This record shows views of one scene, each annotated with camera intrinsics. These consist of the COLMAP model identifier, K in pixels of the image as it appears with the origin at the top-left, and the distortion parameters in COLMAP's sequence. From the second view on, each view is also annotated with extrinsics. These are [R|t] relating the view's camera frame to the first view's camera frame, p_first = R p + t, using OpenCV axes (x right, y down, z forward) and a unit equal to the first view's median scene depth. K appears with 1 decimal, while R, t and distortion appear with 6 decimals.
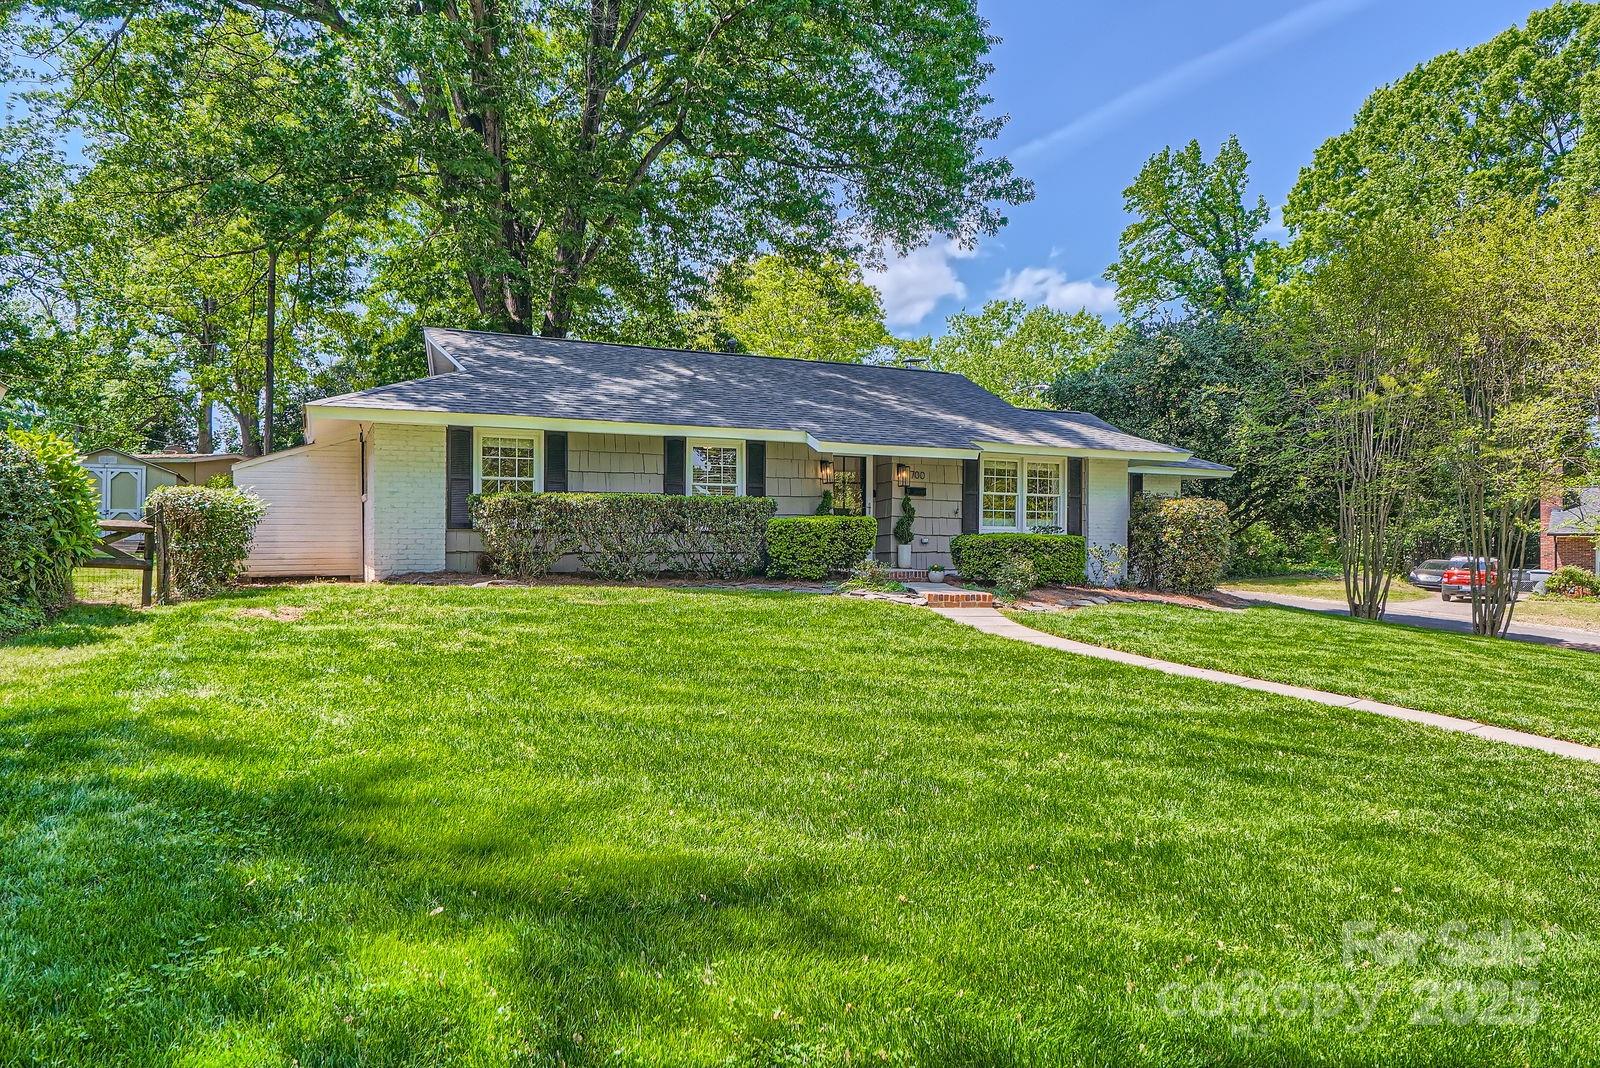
lens RADIAL K [[752.2, 0, 799.4], [0, 752.2, 545.5], [0, 0, 1]] dist [0.002915, 0.000025]
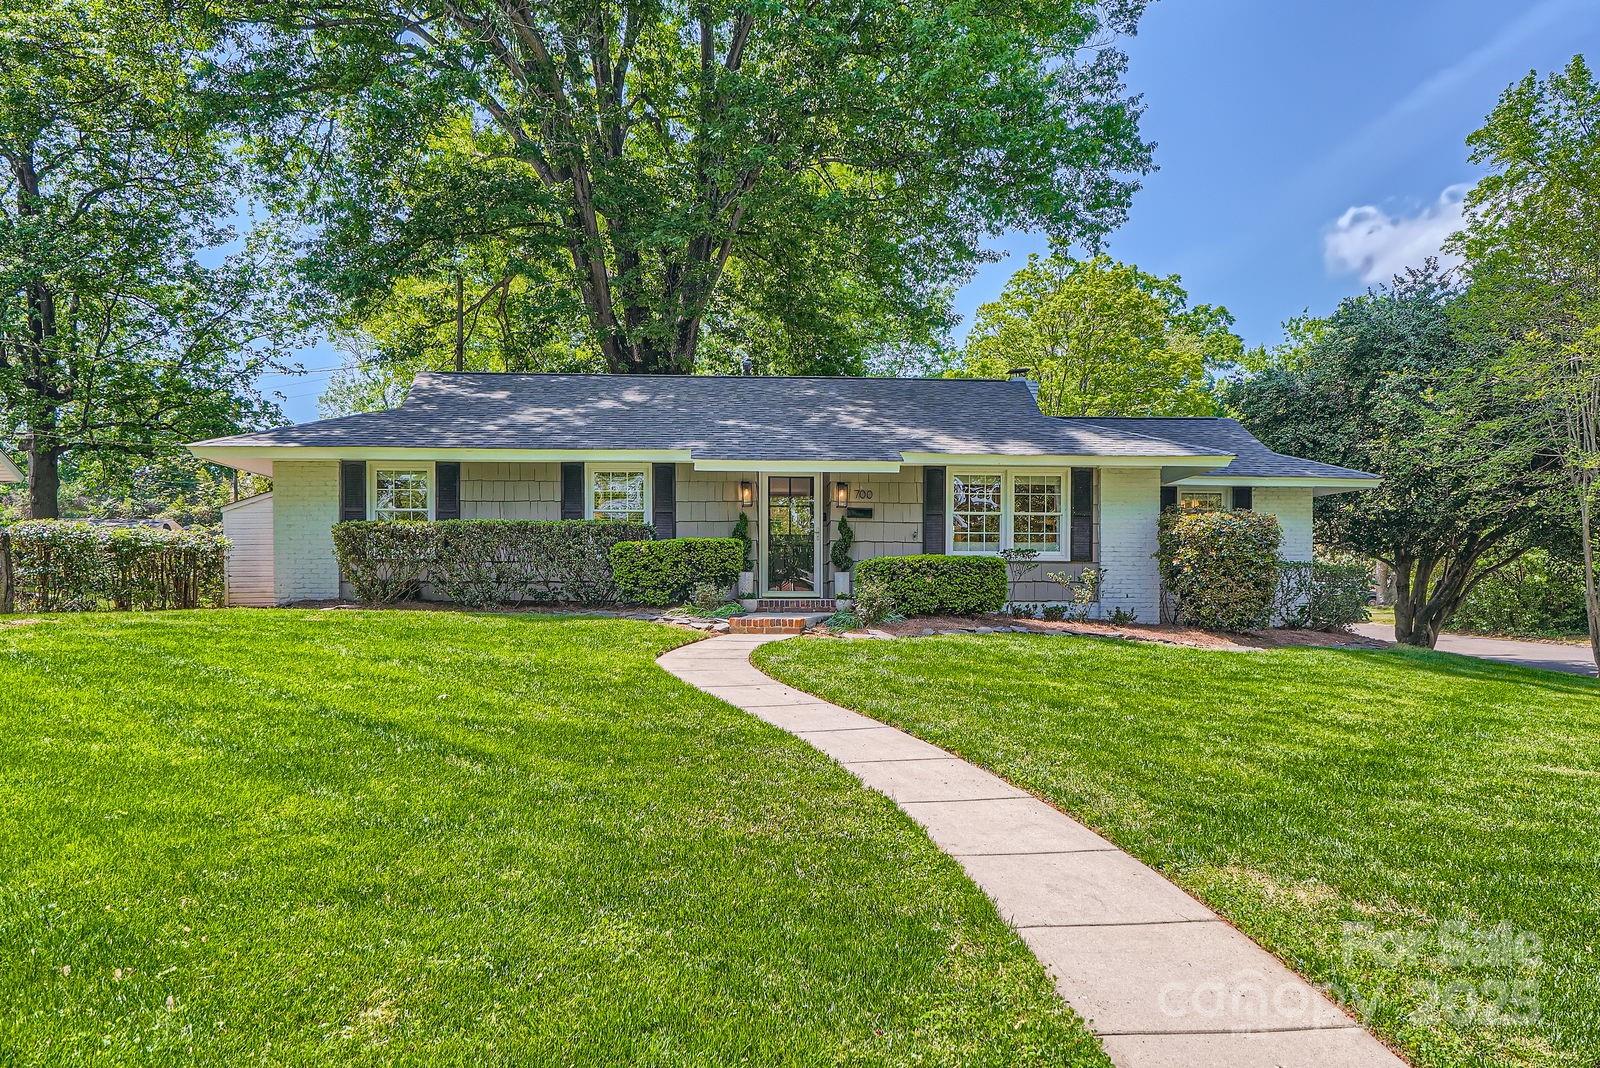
lens RADIAL K [[814.1, 0, 830.5], [0, 814.1, 601.4], [0, 0, 1]] dist [0.000021, 0.000666]
pose [[0.965147, -0.004096, -0.261676, 0.352563], [0.006640, 0.999939, 0.008840, 0.022941], [0.261624, -0.010269, 0.965115, 0.057408]]
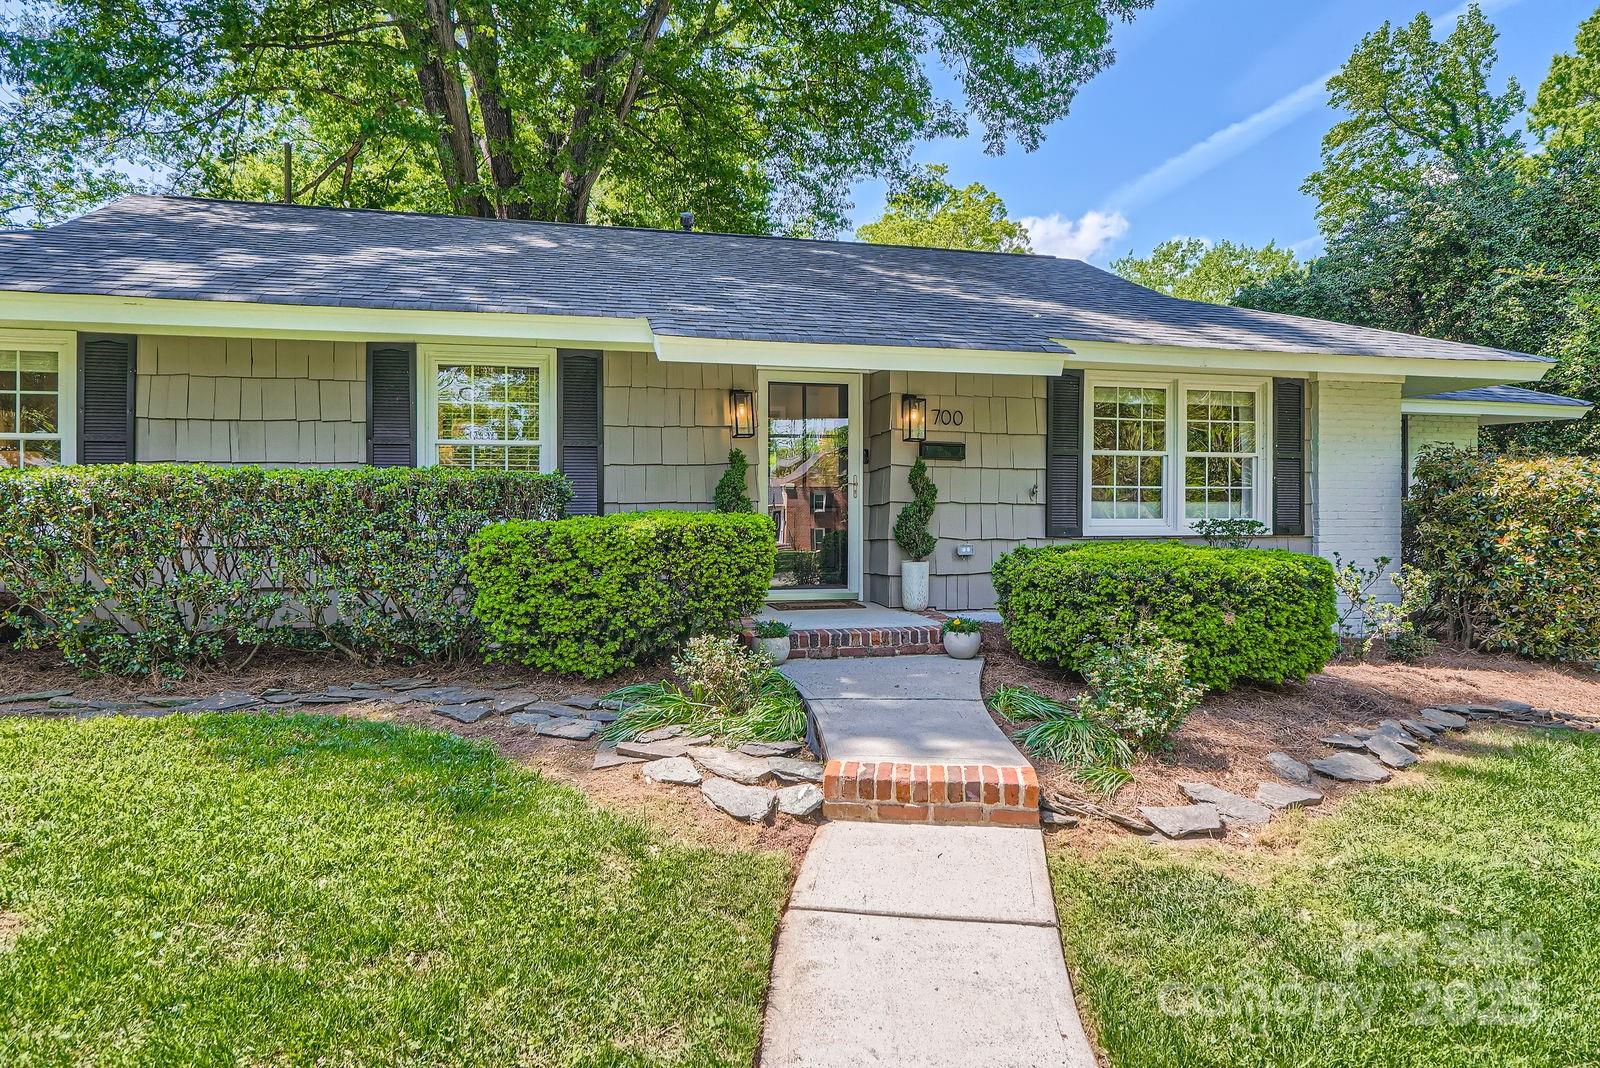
lens RADIAL K [[833.2, 0, 799.2], [0, 833.2, 520.8], [0, 0, 1]] dist [-0.003987, 0.000599]
pose [[0.987429, -0.002135, -0.158047, 0.140029], [0.003150, 0.999976, 0.006170, -0.028339], [0.158030, -0.006590, 0.987412, 0.426699]]
